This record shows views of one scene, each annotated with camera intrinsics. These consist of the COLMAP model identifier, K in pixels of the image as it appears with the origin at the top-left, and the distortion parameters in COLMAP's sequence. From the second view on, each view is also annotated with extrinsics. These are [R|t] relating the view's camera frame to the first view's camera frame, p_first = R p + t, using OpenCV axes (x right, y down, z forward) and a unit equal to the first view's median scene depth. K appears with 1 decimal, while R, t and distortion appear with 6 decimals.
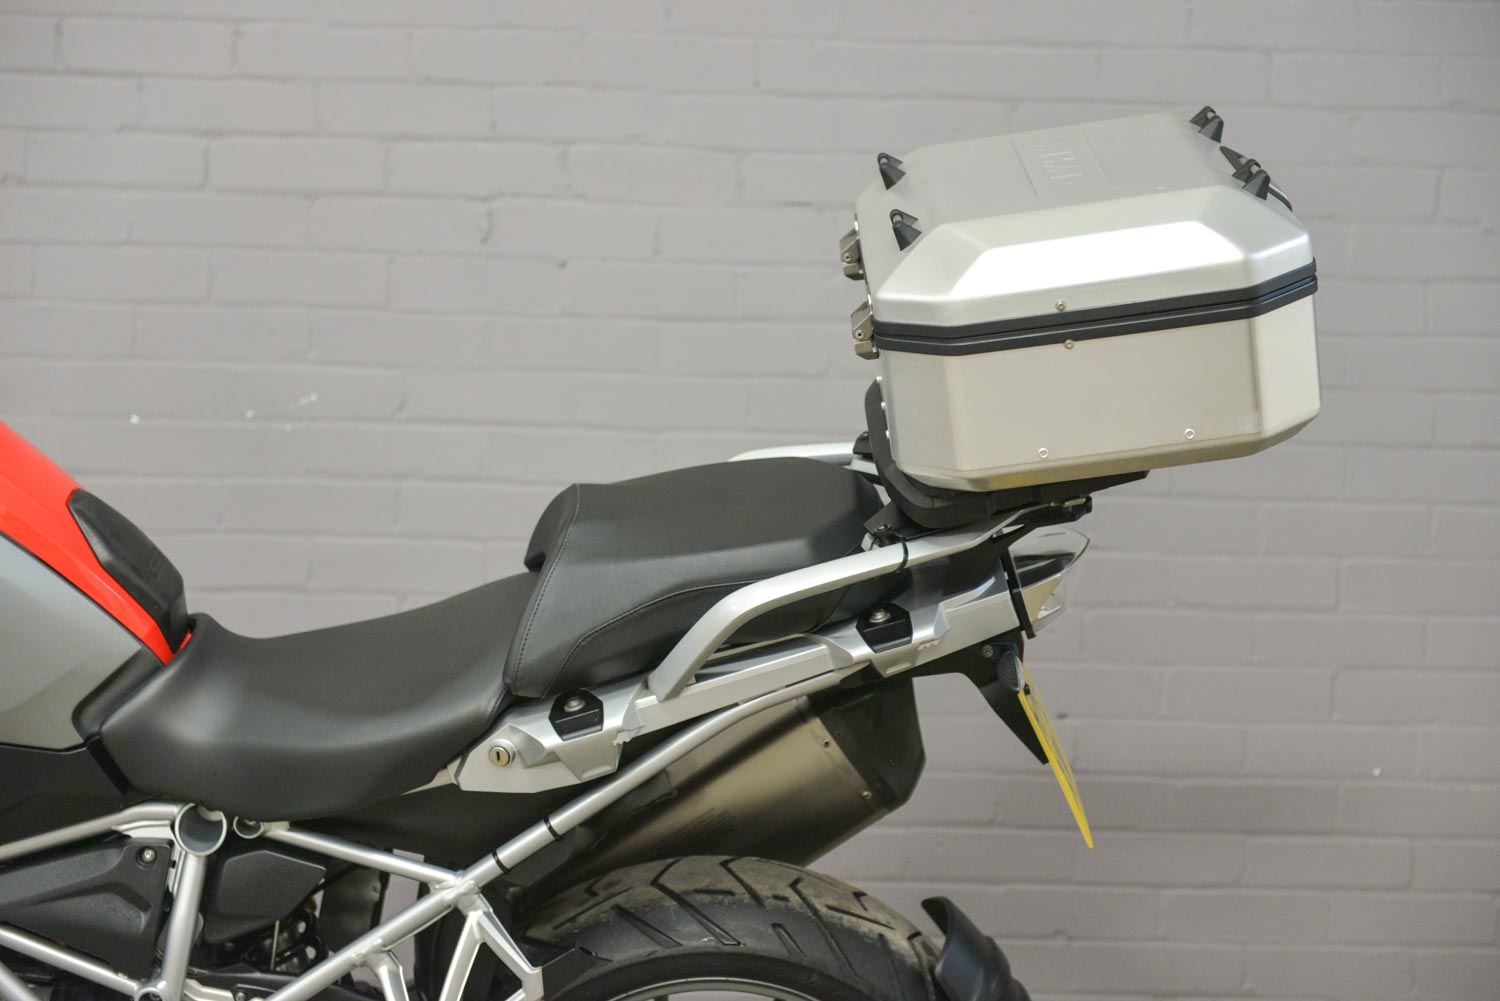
lens RADIAL K [[2879.1, 0, 750.0], [0, 2879.1, 500.5], [0, 0, 1]] dist [0.128660, -0.057728]
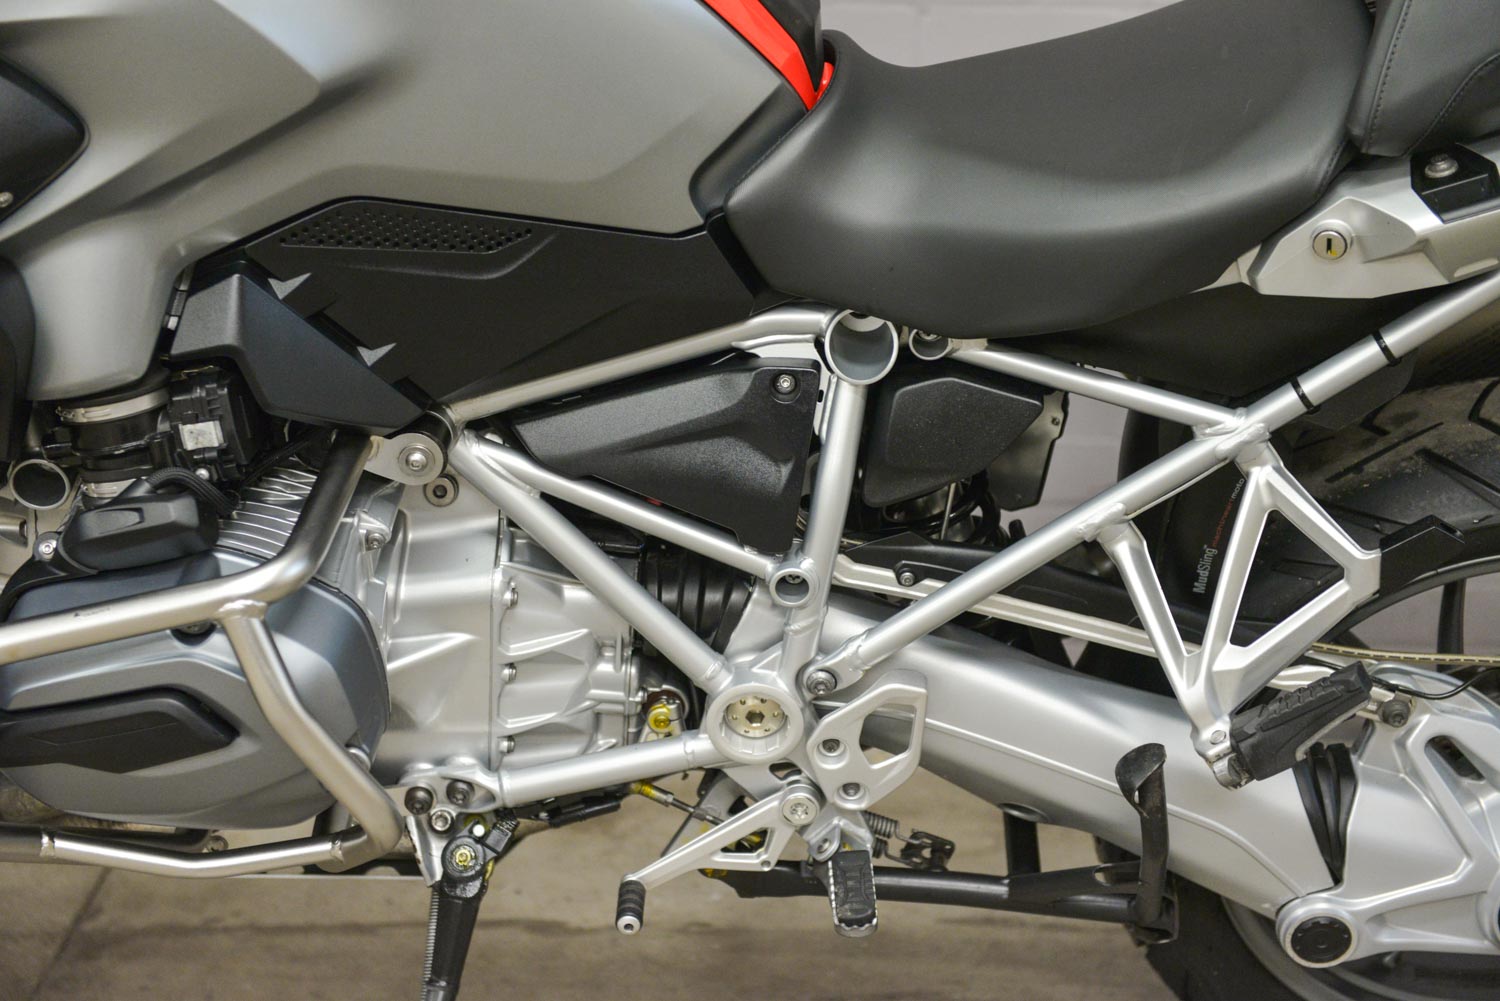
lens RADIAL K [[2879.1, 0, 750.0], [0, 2879.1, 500.5], [0, 0, 1]] dist [0.128660, -0.057728]
pose [[0.999126, 0.001815, -0.041751, -0.187322], [0.006595, 0.979689, 0.200416, 0.010956], [0.041267, -0.200516, 0.978821, 0.315682]]
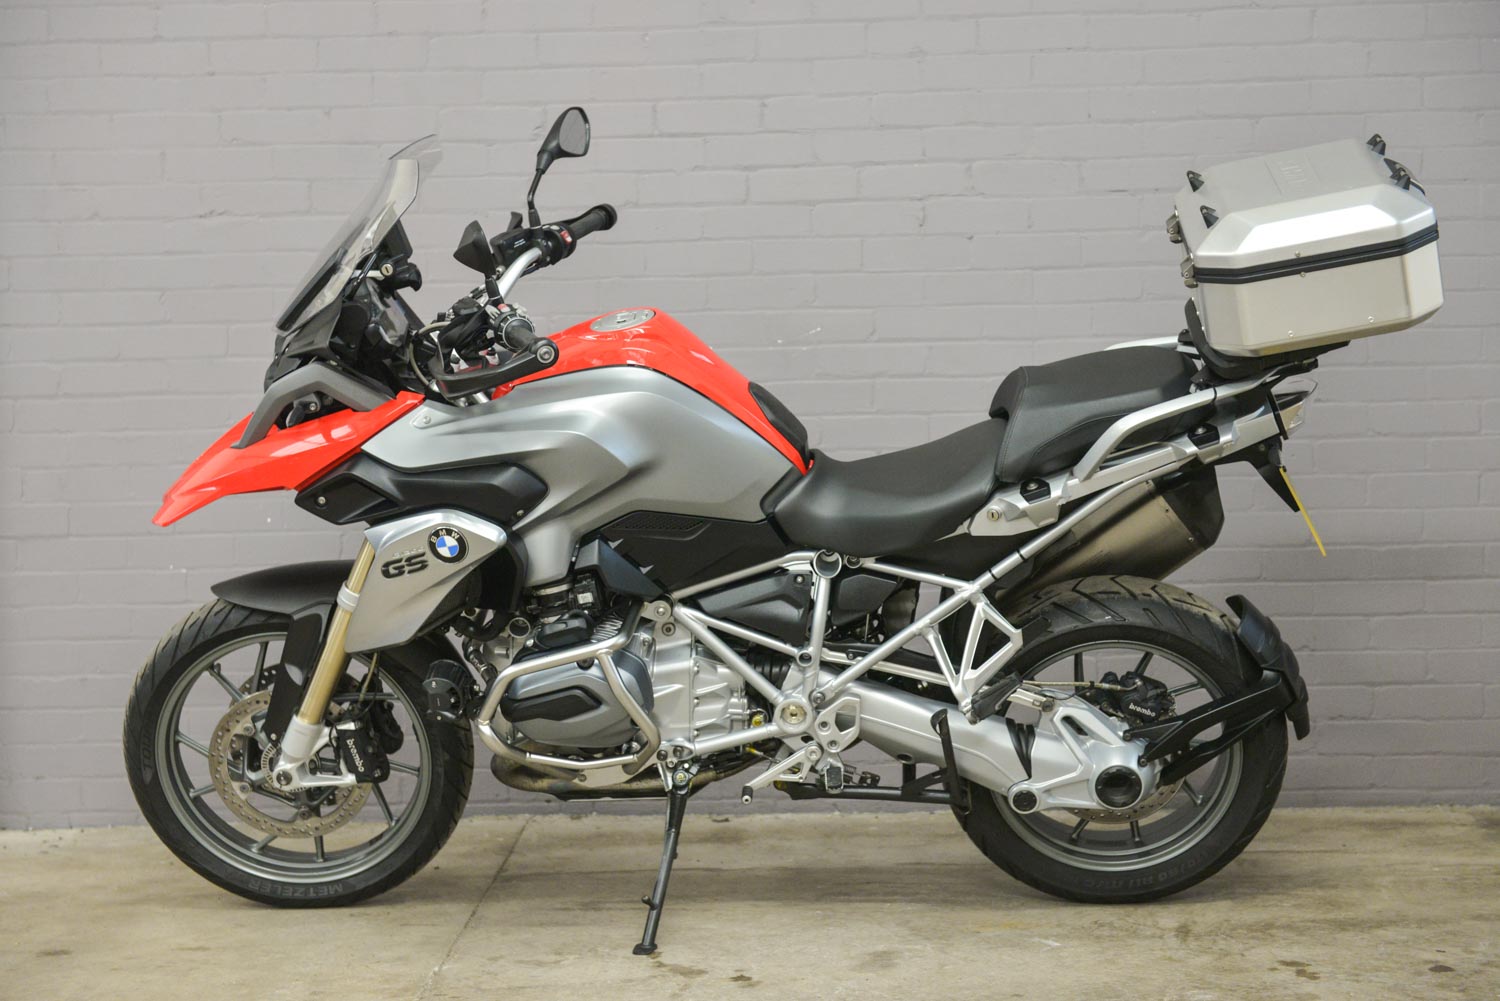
lens RADIAL K [[2739.8, 0, 750.0], [0, 2739.8, 500.5], [0, 0, 1]] dist [0.185773, -0.415430]
pose [[0.995648, -0.042671, -0.082846, -0.093118], [0.044762, 0.998720, 0.023552, 0.030291], [0.081735, -0.027158, 0.996284, -0.729406]]
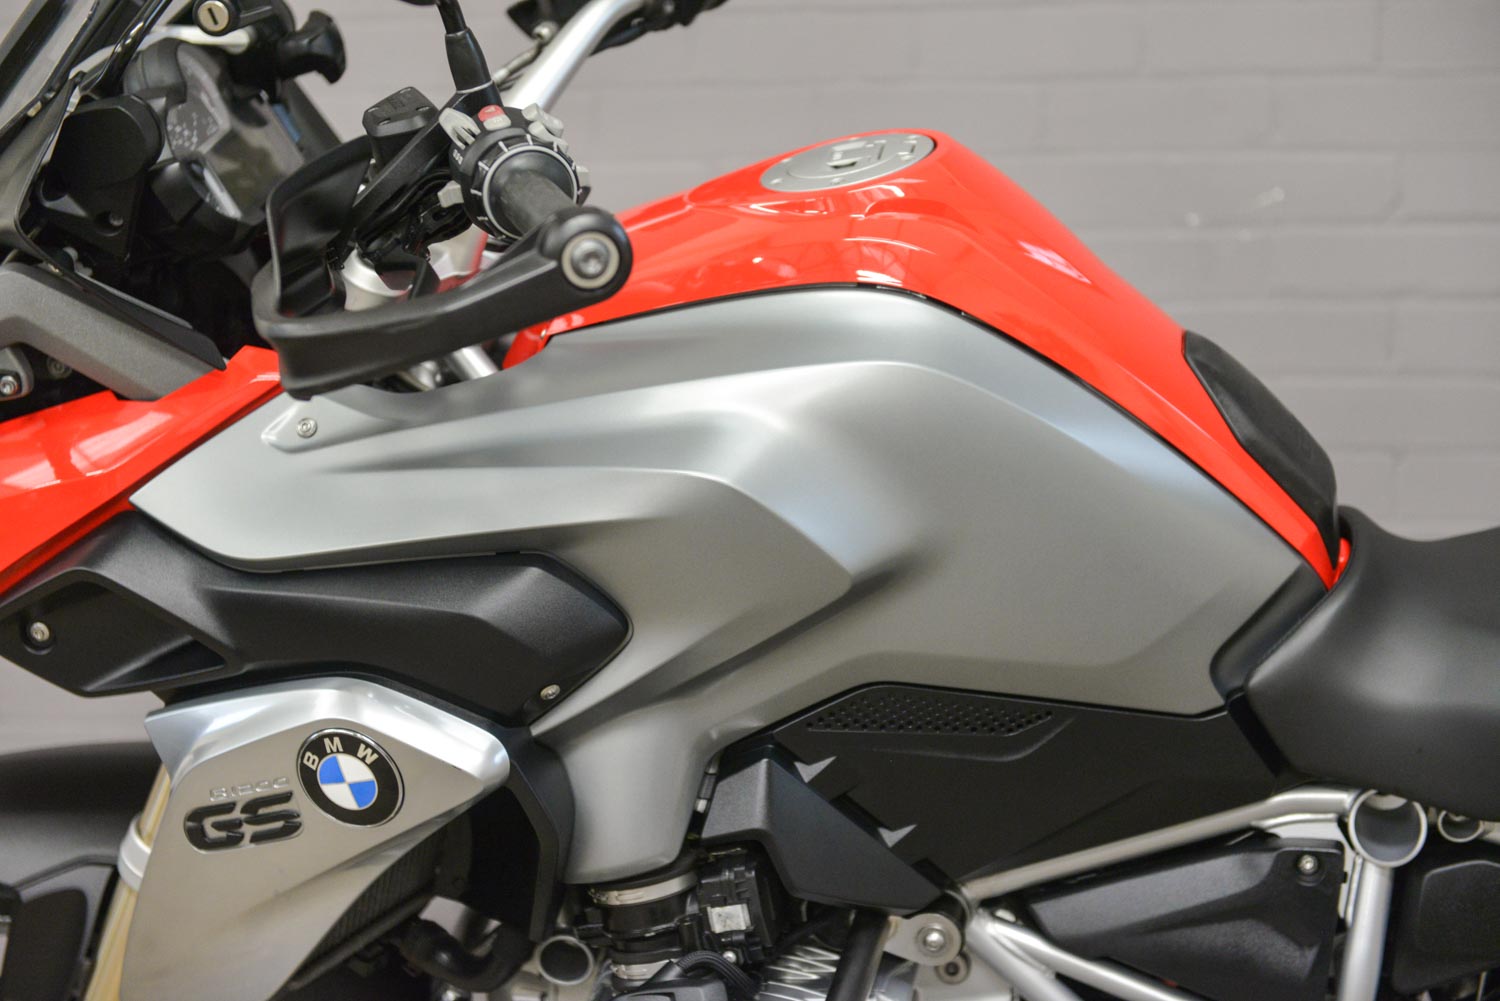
lens RADIAL K [[2879.1, 0, 750.0], [0, 2879.1, 500.5], [0, 0, 1]] dist [0.128660, -0.057728]
pose [[0.984332, -0.016212, -0.175579, -0.216001], [0.027573, 0.997666, 0.062464, -0.009649], [0.174156, -0.066326, 0.982482, 0.311338]]
